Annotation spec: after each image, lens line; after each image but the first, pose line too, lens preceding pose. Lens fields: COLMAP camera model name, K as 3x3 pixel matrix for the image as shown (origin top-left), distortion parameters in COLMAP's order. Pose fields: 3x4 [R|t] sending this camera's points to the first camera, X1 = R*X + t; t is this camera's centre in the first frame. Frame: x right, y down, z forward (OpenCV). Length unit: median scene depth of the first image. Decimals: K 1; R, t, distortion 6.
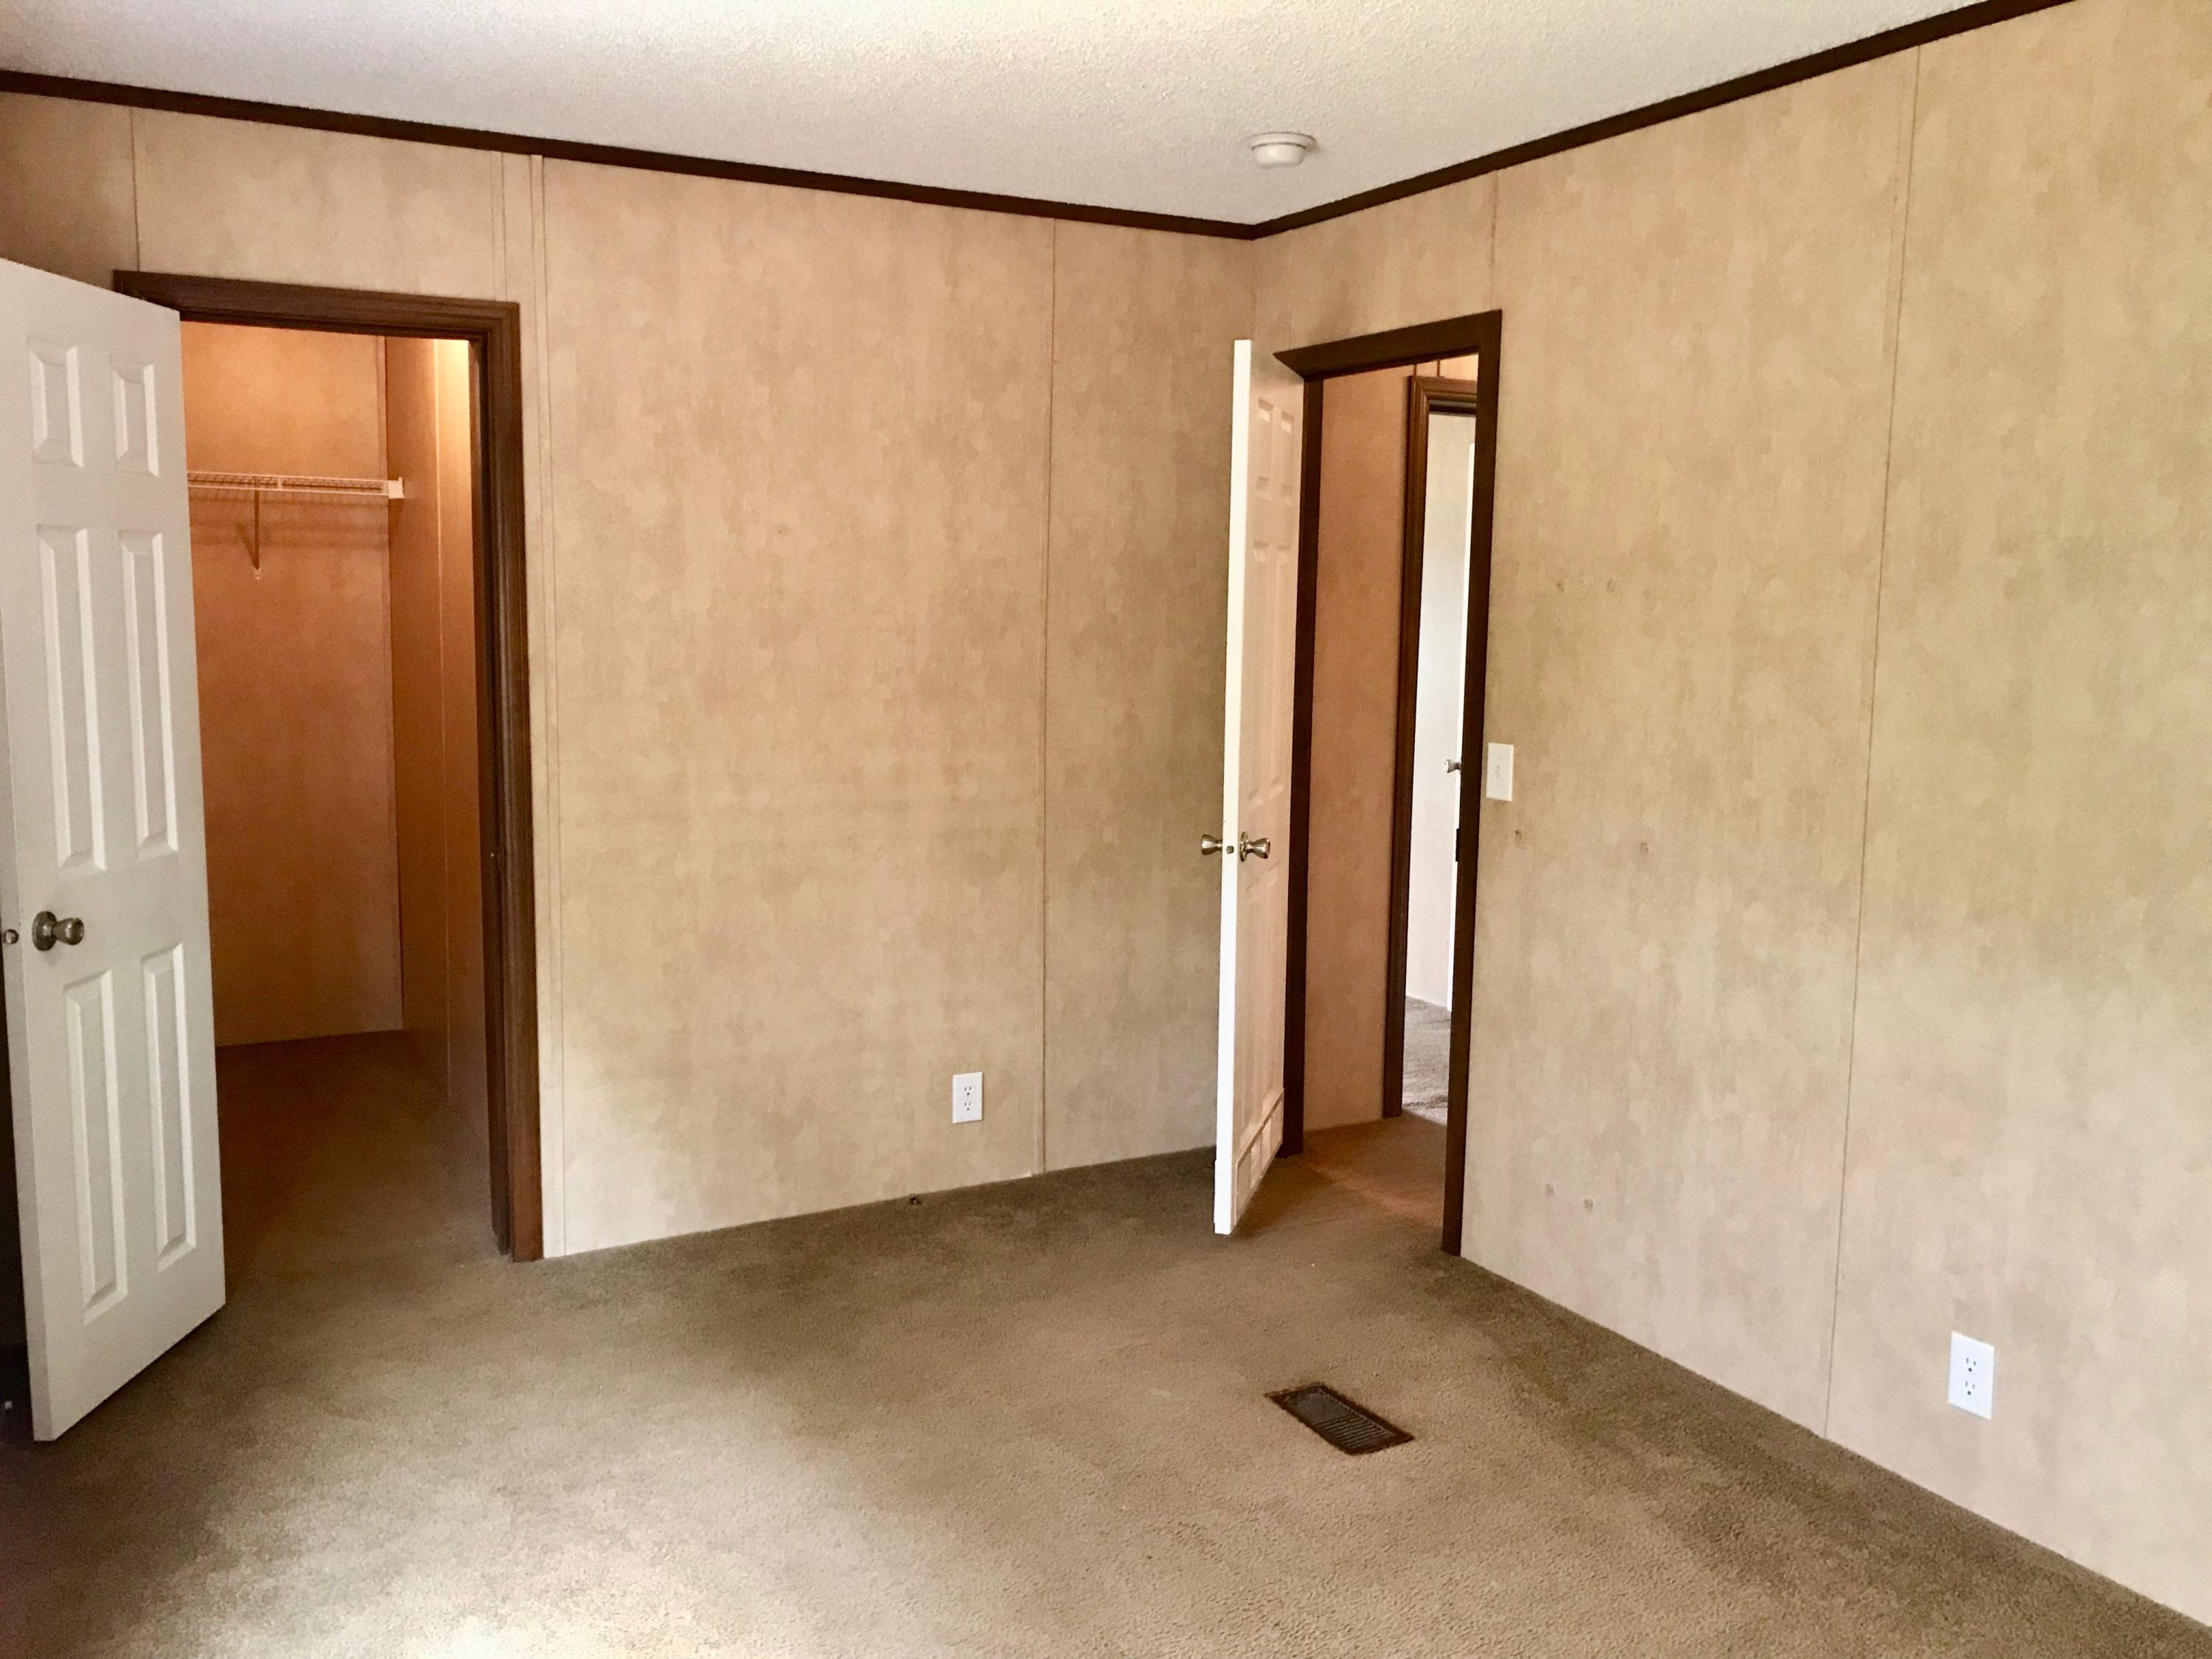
lens RADIAL K [[1826.9, 0, 1085.4], [0, 1826.9, 825.0], [0, 0, 1]] dist [0.021334, -0.005656]
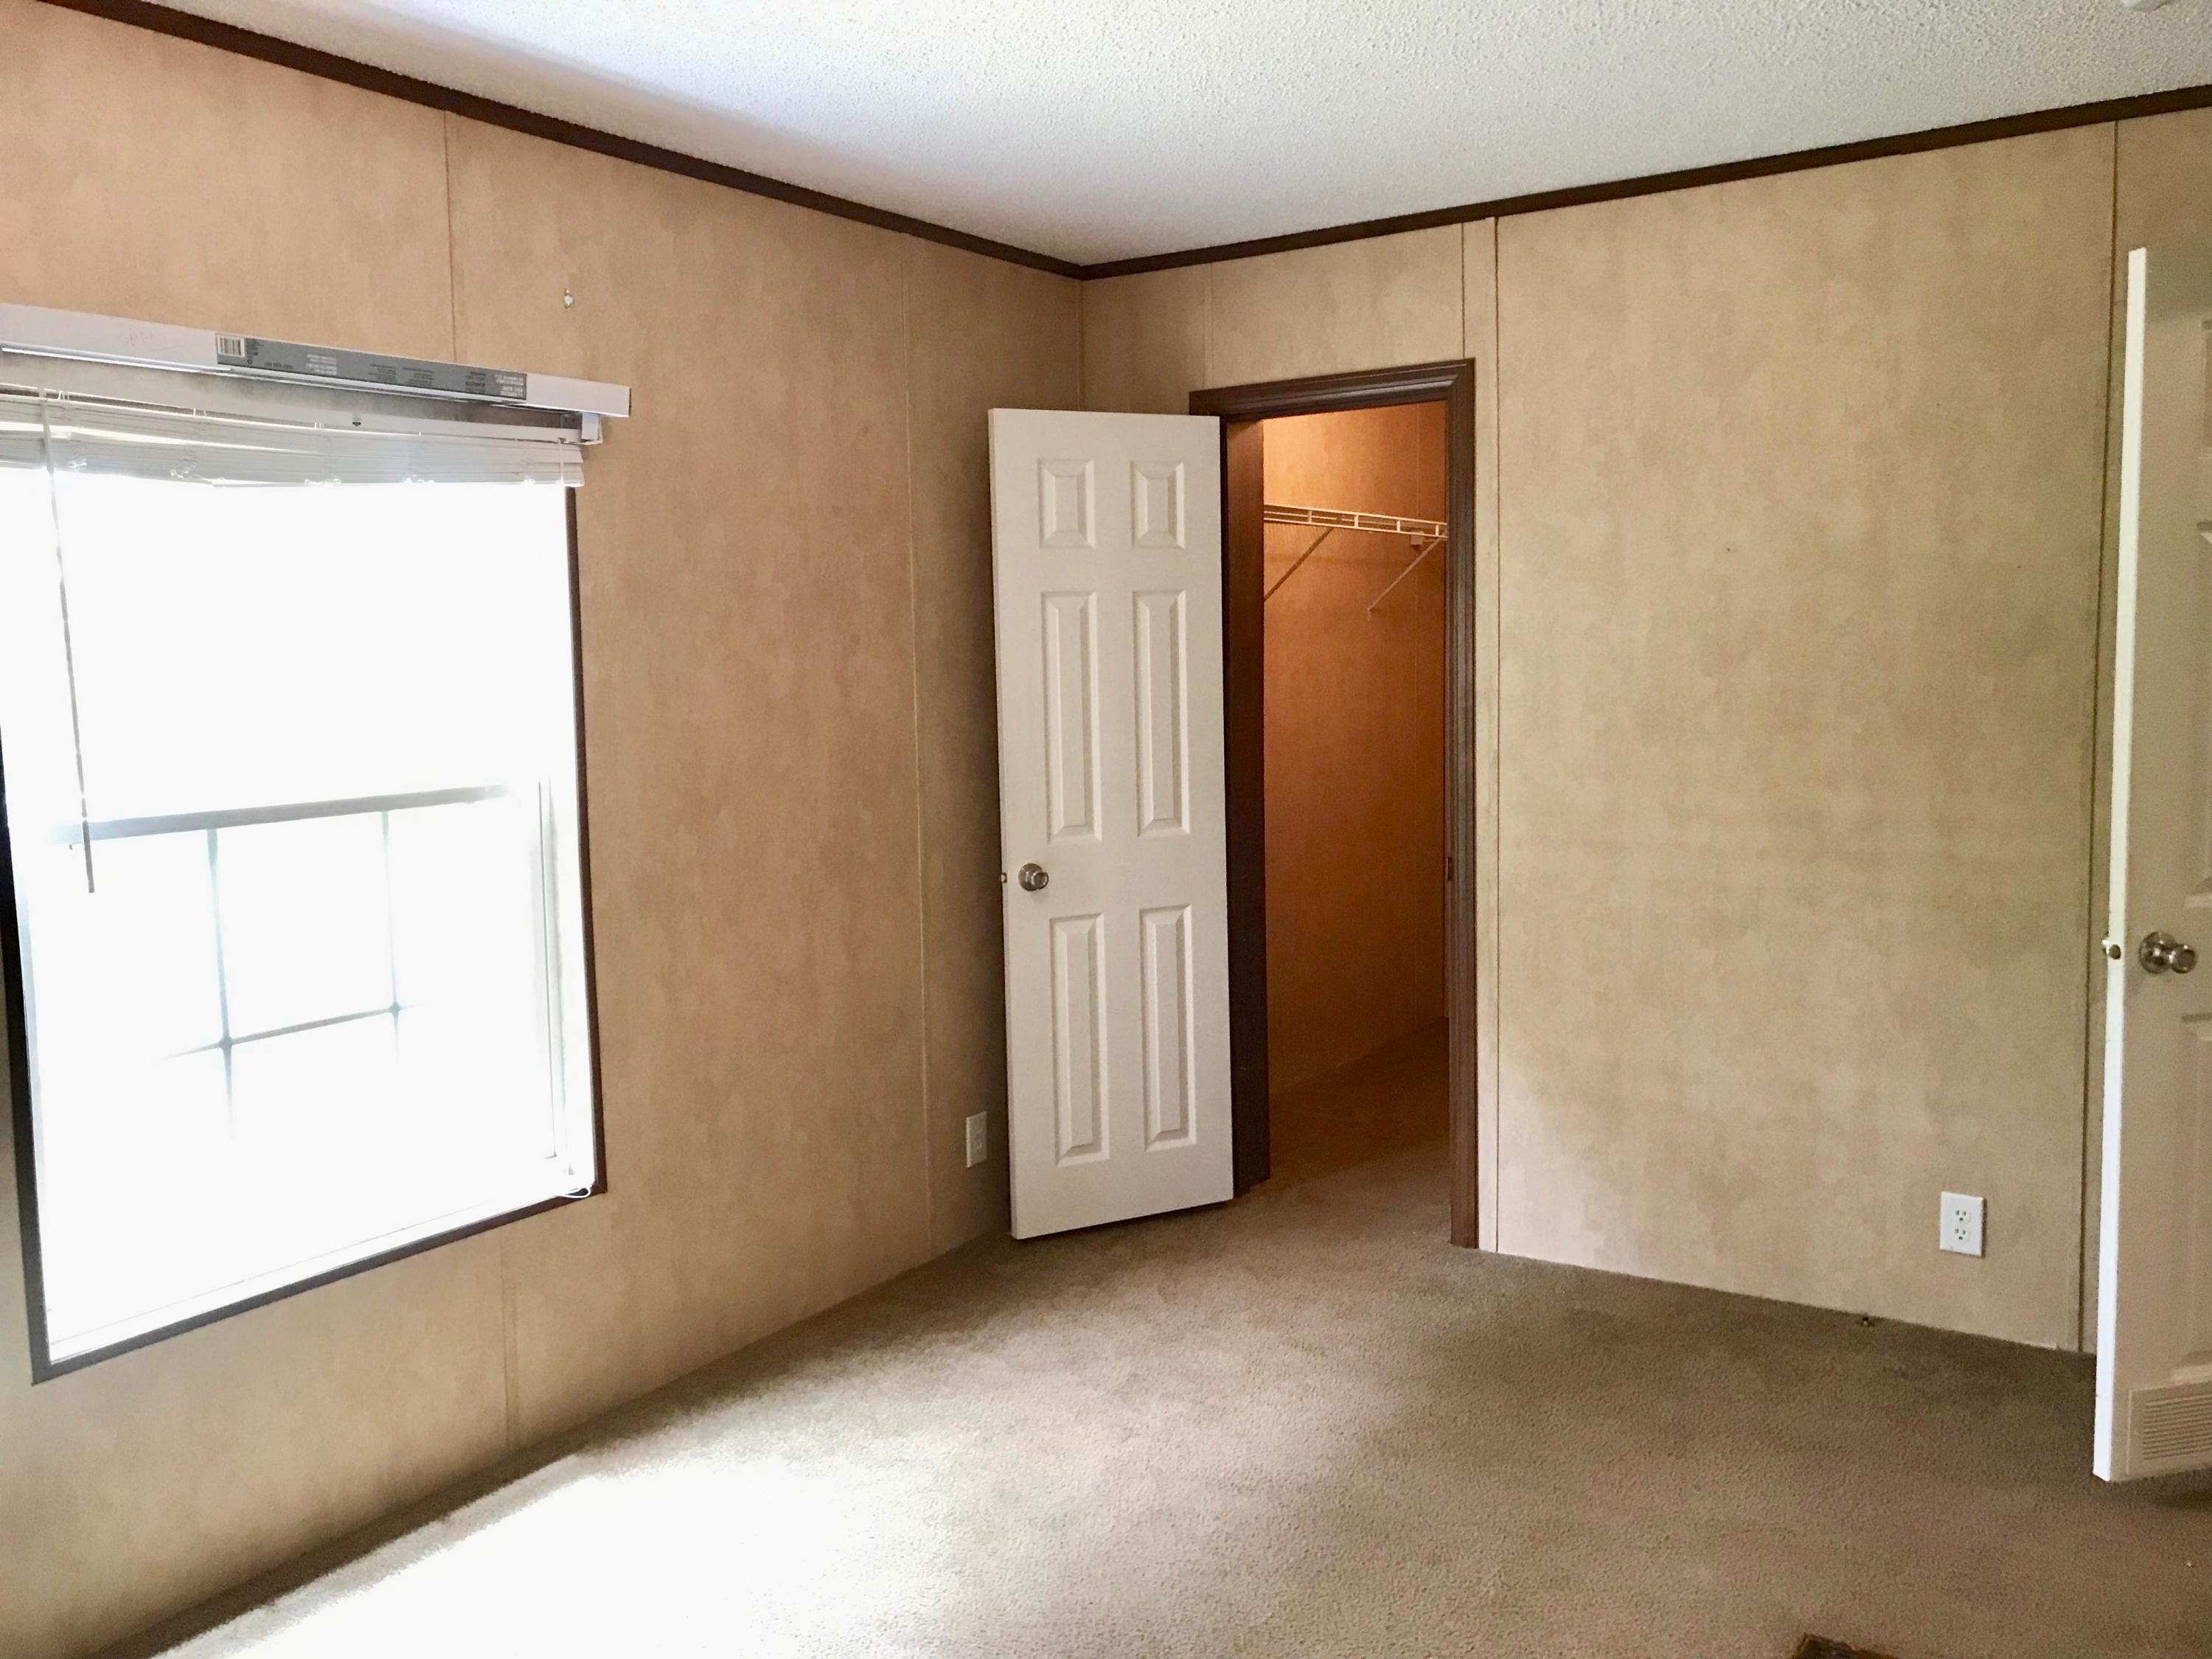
lens RADIAL K [[1826.9, 0, 1104.1], [0, 1826.9, 821.0], [0, 0, 1]] dist [0.021334, -0.005656]
pose [[0.463624, 0.070392, -0.883232, 0.516261], [-0.084251, 0.995825, 0.035141, -0.029474], [0.882018, 0.058120, 0.467618, 0.291267]]
